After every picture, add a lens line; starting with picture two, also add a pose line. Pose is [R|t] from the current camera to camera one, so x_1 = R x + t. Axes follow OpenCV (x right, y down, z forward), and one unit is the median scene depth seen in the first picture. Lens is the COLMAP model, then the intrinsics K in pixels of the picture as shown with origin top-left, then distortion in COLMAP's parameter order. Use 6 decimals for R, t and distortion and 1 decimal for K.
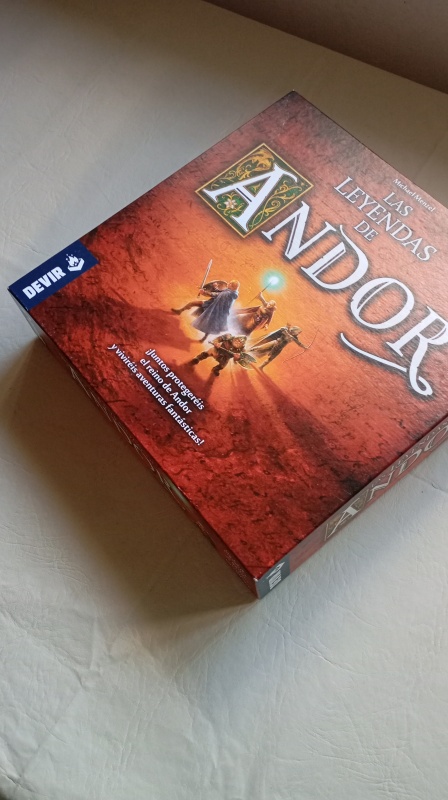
lens RADIAL K [[717.4, 0, 224.0], [0, 717.4, 400.0], [0, 0, 1]] dist [0.112524, -0.209293]
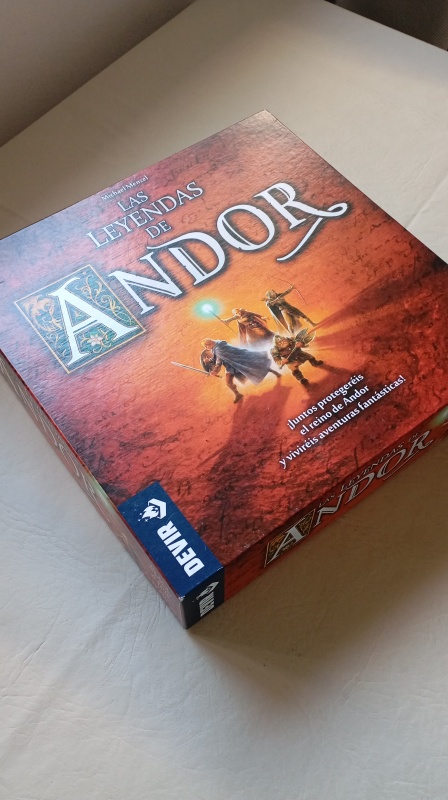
lens RADIAL K [[717.4, 0, 224.0], [0, 717.4, 400.0], [0, 0, 1]] dist [0.112524, -0.209293]
pose [[0.043658, -0.810481, 0.584135, -0.583990], [0.896549, 0.289755, 0.335025, -0.435156], [-0.440788, 0.509079, 0.739286, 0.375244]]
